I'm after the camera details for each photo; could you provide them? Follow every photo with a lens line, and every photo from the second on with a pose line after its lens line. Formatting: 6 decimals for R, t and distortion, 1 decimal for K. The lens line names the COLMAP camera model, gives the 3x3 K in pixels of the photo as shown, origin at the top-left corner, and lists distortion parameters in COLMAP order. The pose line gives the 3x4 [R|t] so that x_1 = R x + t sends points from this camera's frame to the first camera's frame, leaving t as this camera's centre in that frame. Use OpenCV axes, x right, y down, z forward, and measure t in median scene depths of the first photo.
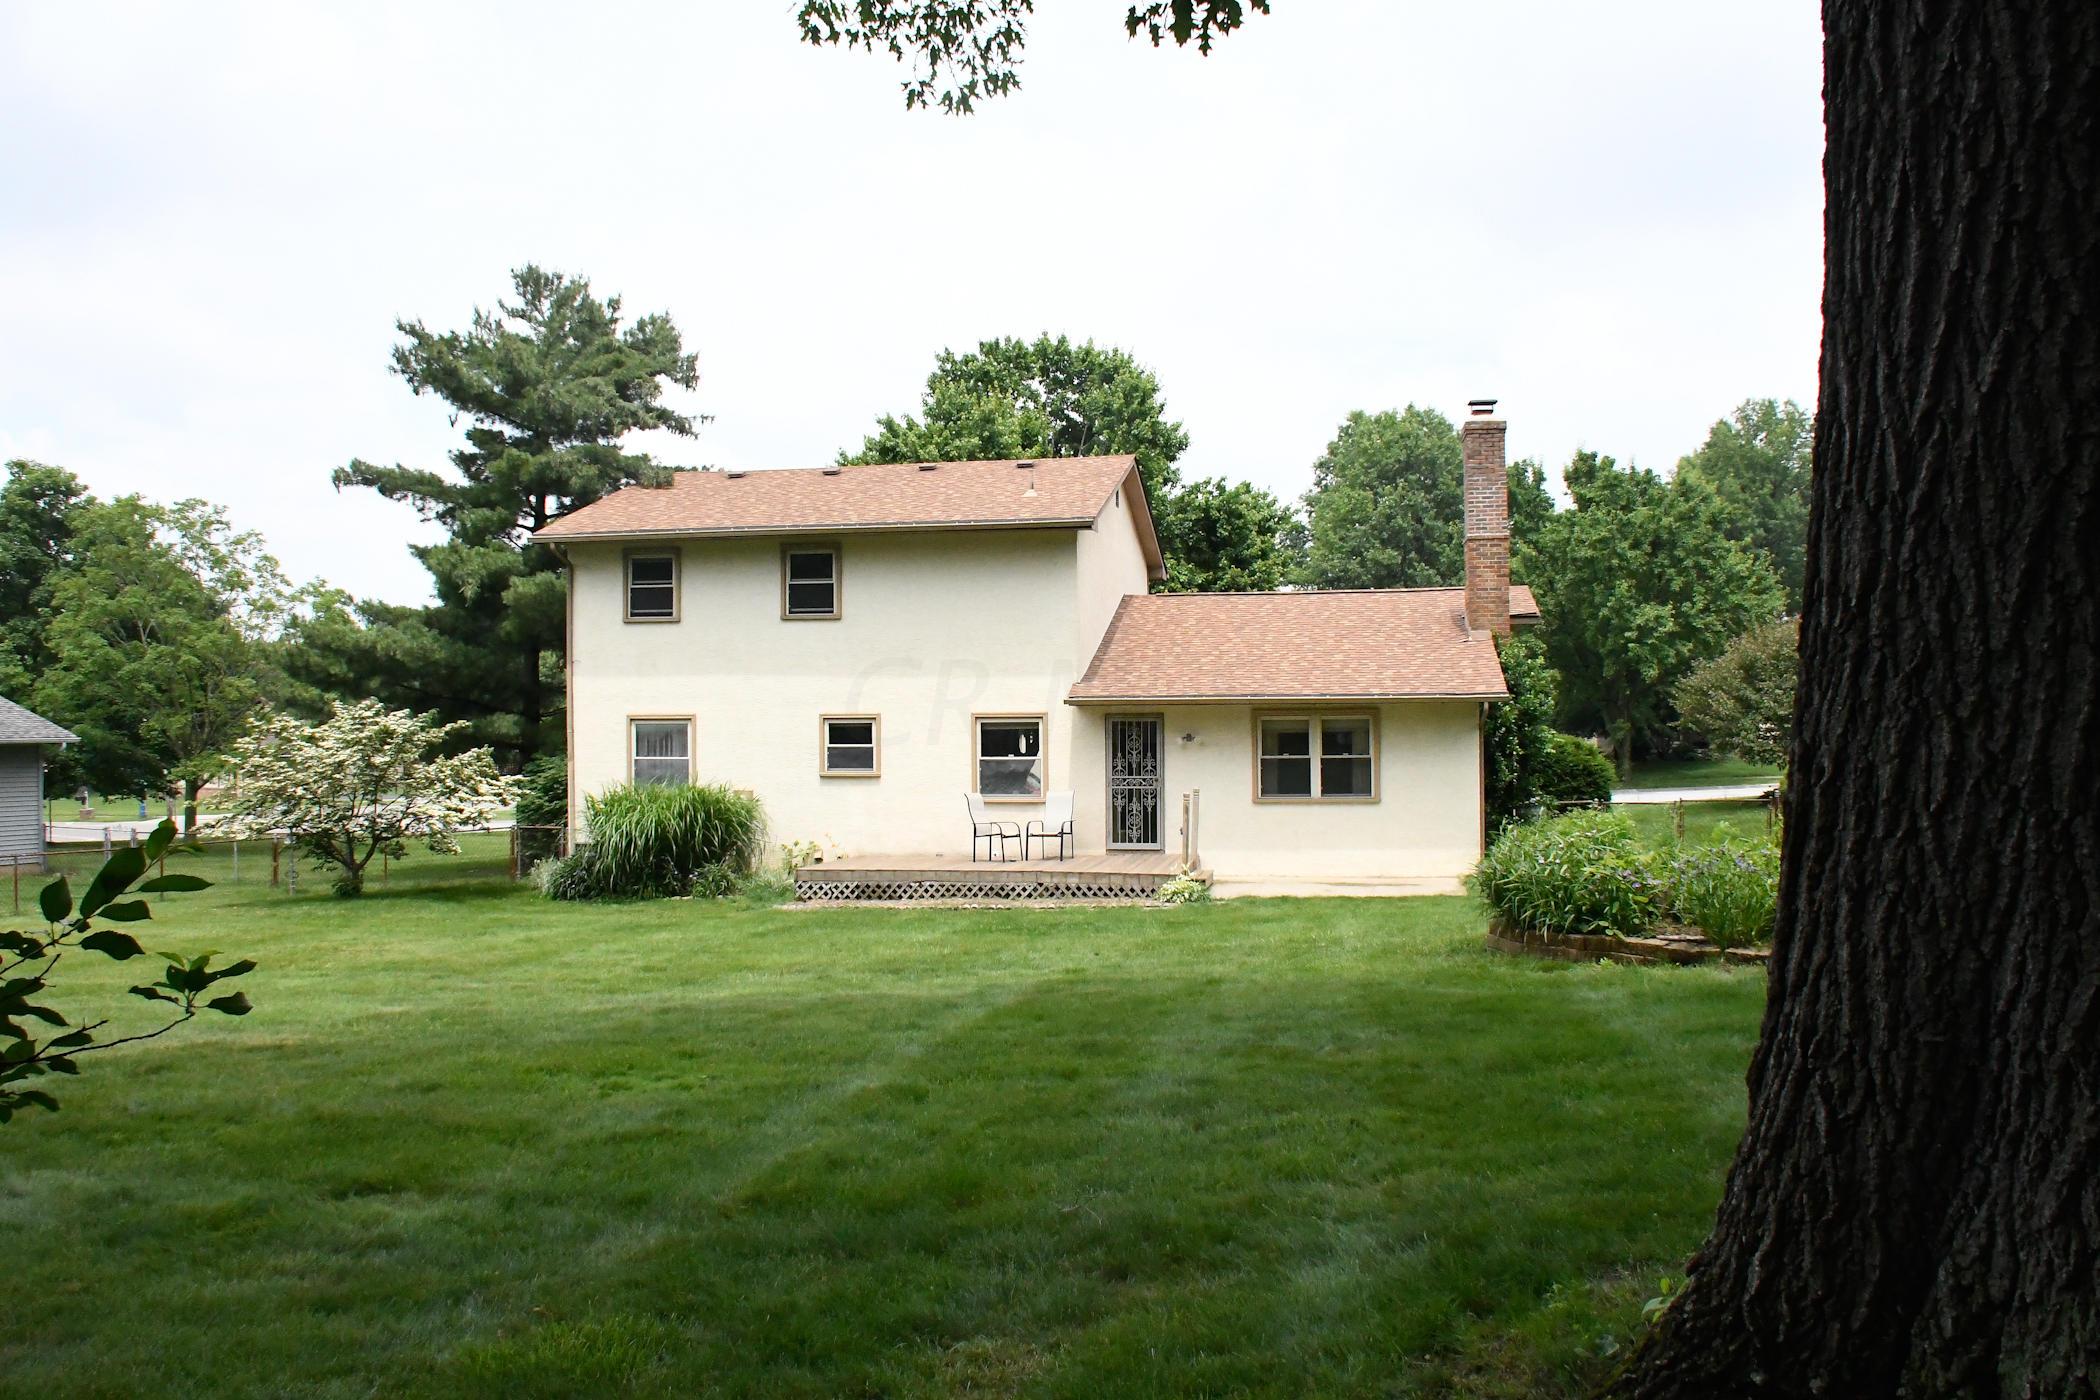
lens RADIAL K [[1710.1, 0, 1048.5], [0, 1710.1, 699.8], [0, 0, 1]] dist [-0.058236, 0.001317]
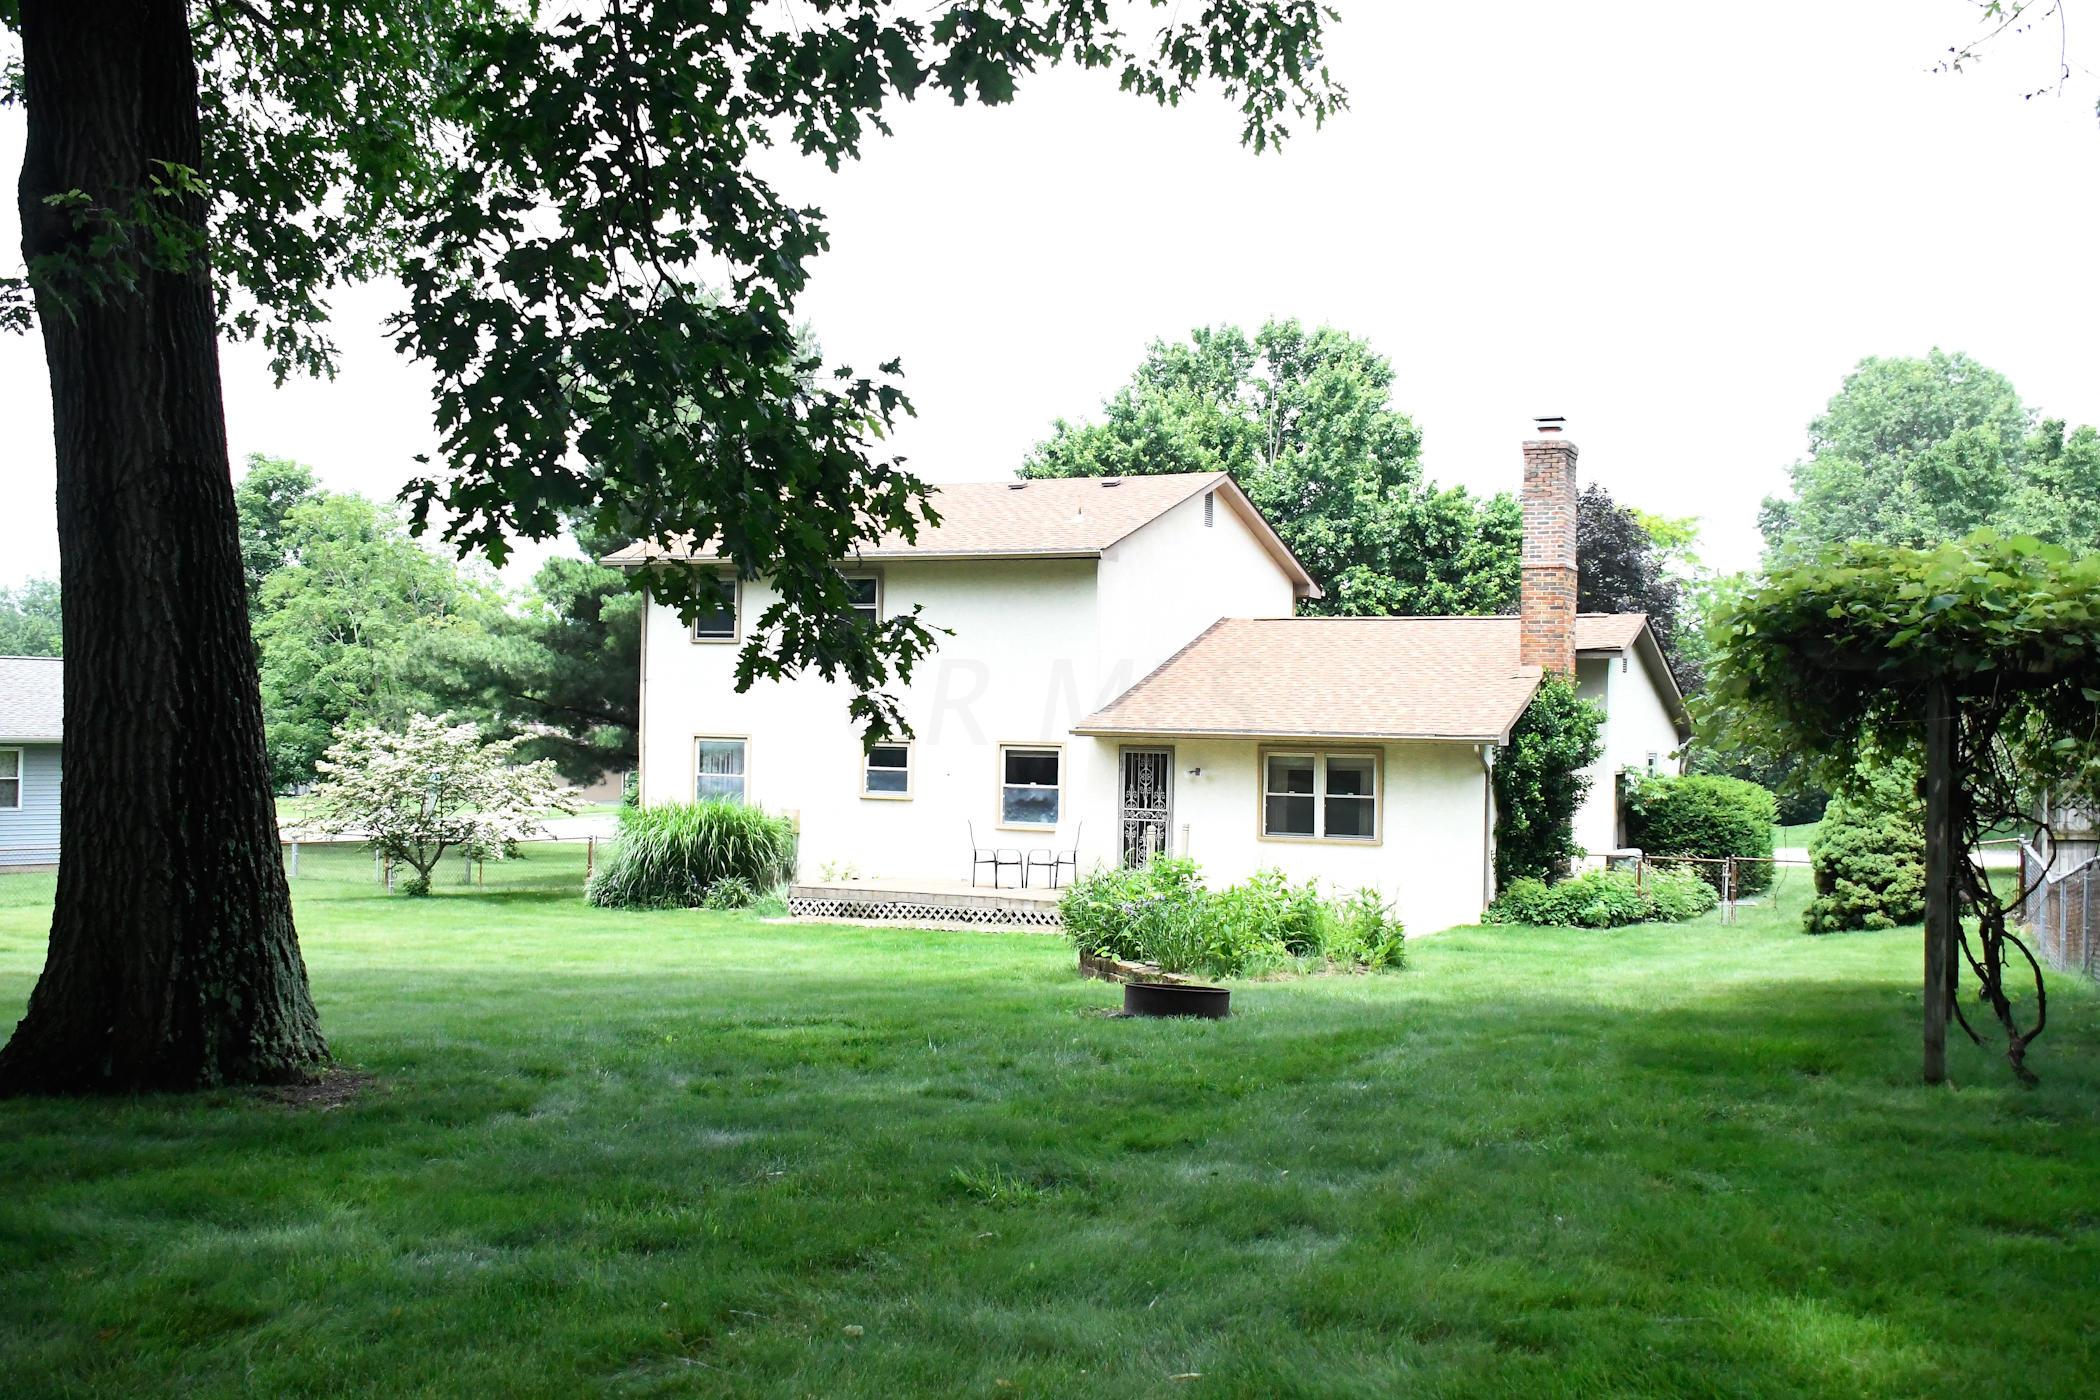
lens RADIAL K [[2126.1, 0, 1051.8], [0, 2126.1, 700.0], [0, 0, 1]] dist [0.083962, 0.000000]
pose [[0.966888, 0.022625, -0.254195, 0.300227], [-0.023029, 0.999734, 0.001387, -0.018077], [0.254159, 0.004513, 0.967152, -0.200134]]
